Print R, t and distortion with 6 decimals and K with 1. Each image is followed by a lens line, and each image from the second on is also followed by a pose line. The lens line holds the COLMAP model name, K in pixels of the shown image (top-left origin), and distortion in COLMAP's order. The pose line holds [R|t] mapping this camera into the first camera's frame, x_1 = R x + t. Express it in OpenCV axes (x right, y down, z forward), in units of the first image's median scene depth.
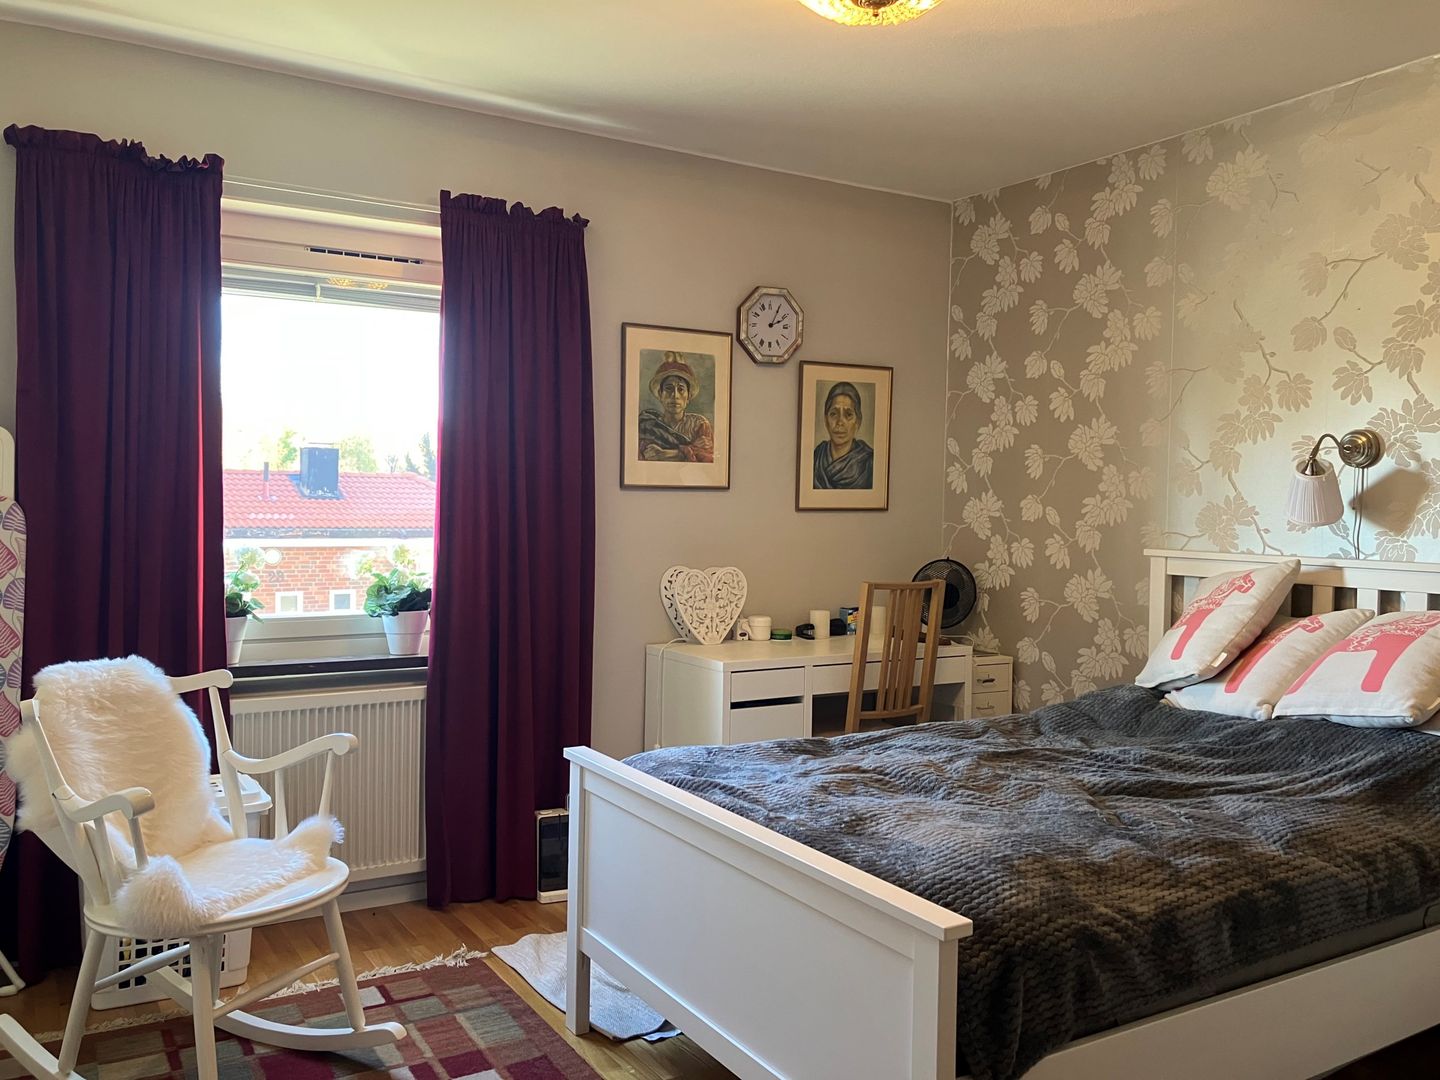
lens RADIAL K [[1192.1, 0, 718.5], [0, 1192.1, 543.7], [0, 0, 1]] dist [0.087004, -0.094492]
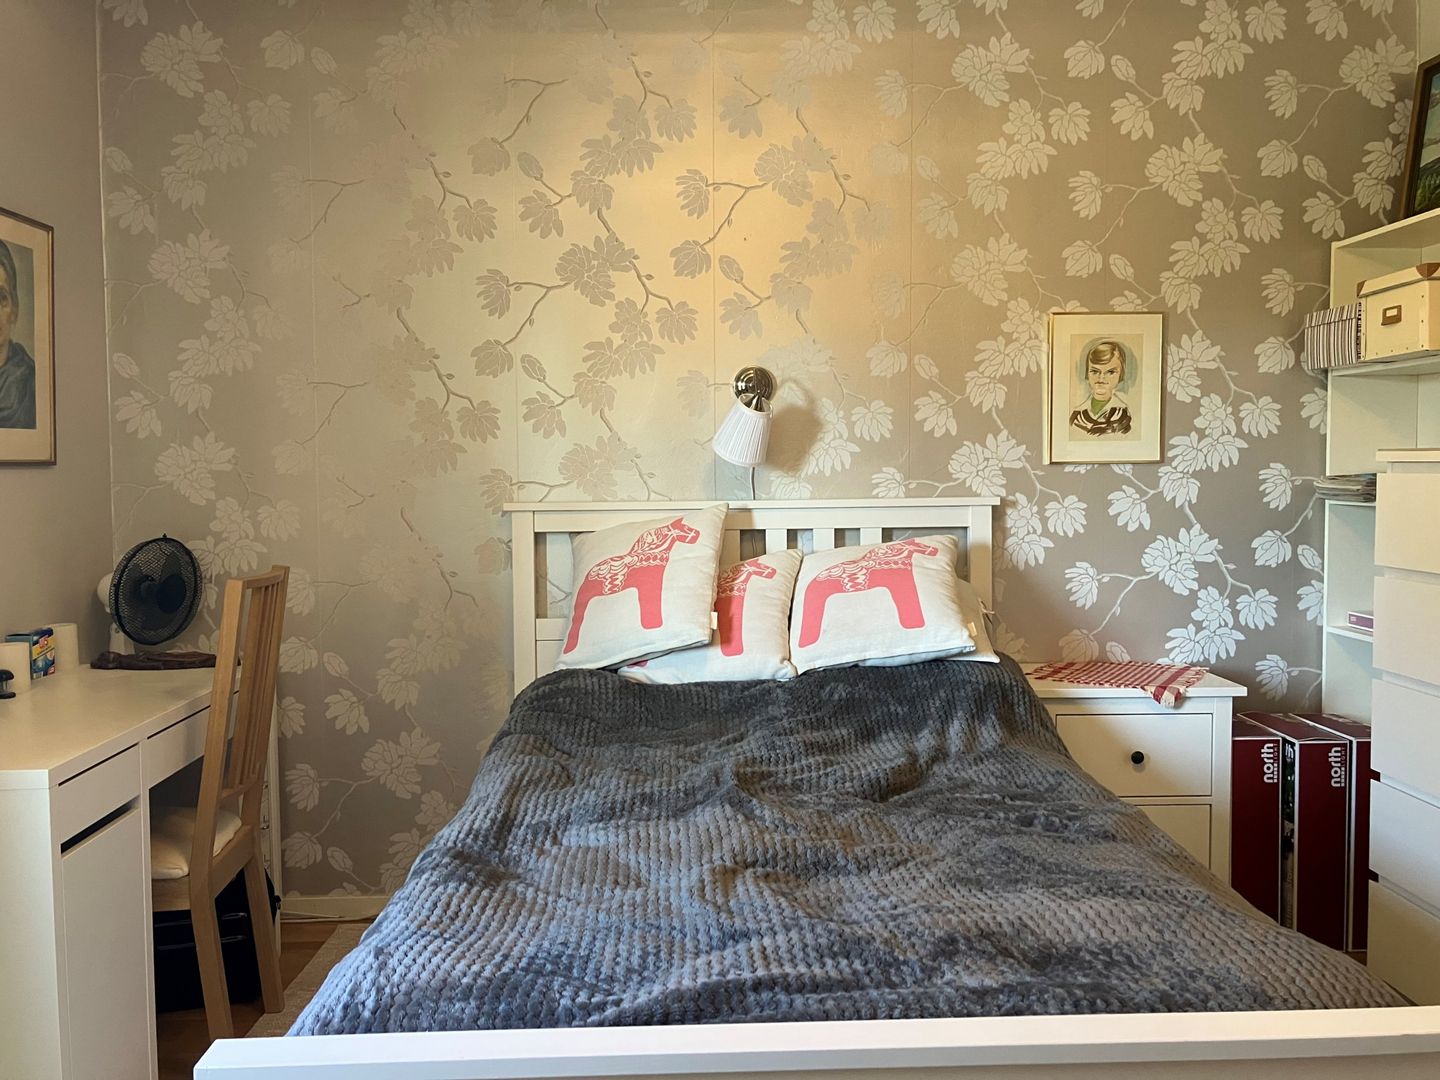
lens RADIAL K [[1192.1, 0, 719.1], [0, 1192.1, 532.3], [0, 0, 1]] dist [0.087004, -0.094492]
pose [[0.487587, -0.067088, 0.870493, -0.302351], [0.049632, 0.997561, 0.049081, -0.009027], [-0.871663, 0.019274, 0.489727, 0.526029]]
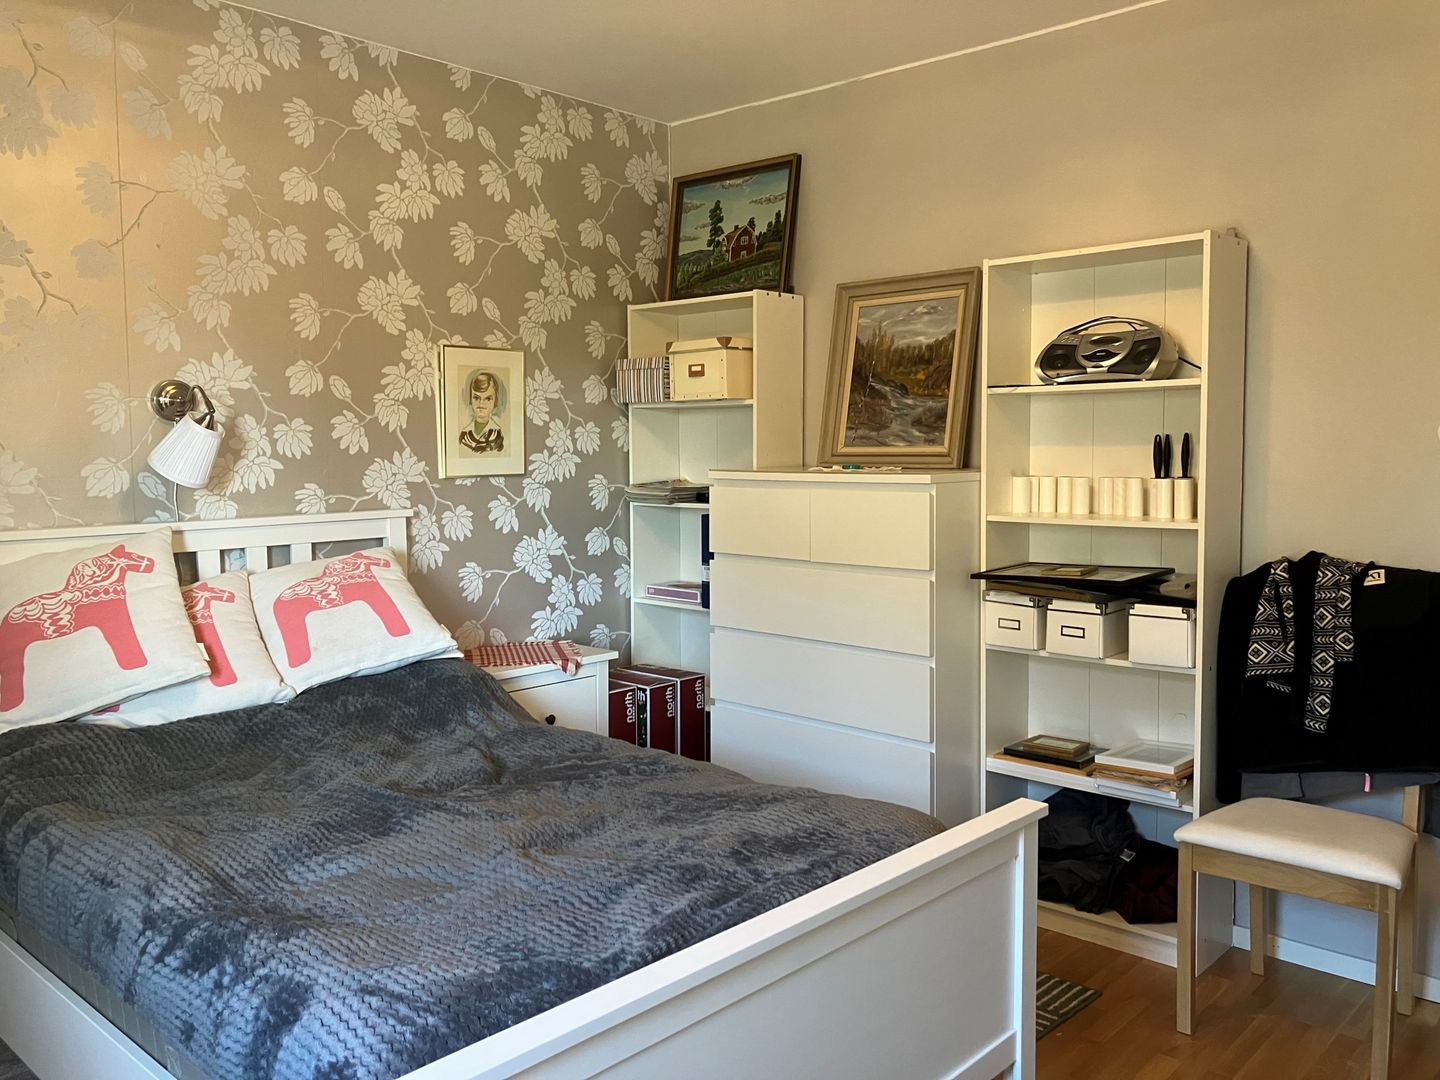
lens RADIAL K [[1192.1, 0, 717.8], [0, 1192.1, 540.1], [0, 0, 1]] dist [0.087004, -0.094492]
pose [[-0.260584, -0.095590, 0.960707, -0.439580], [0.039854, 0.993173, 0.109630, -0.054078], [-0.964628, 0.066856, -0.254996, 0.792655]]
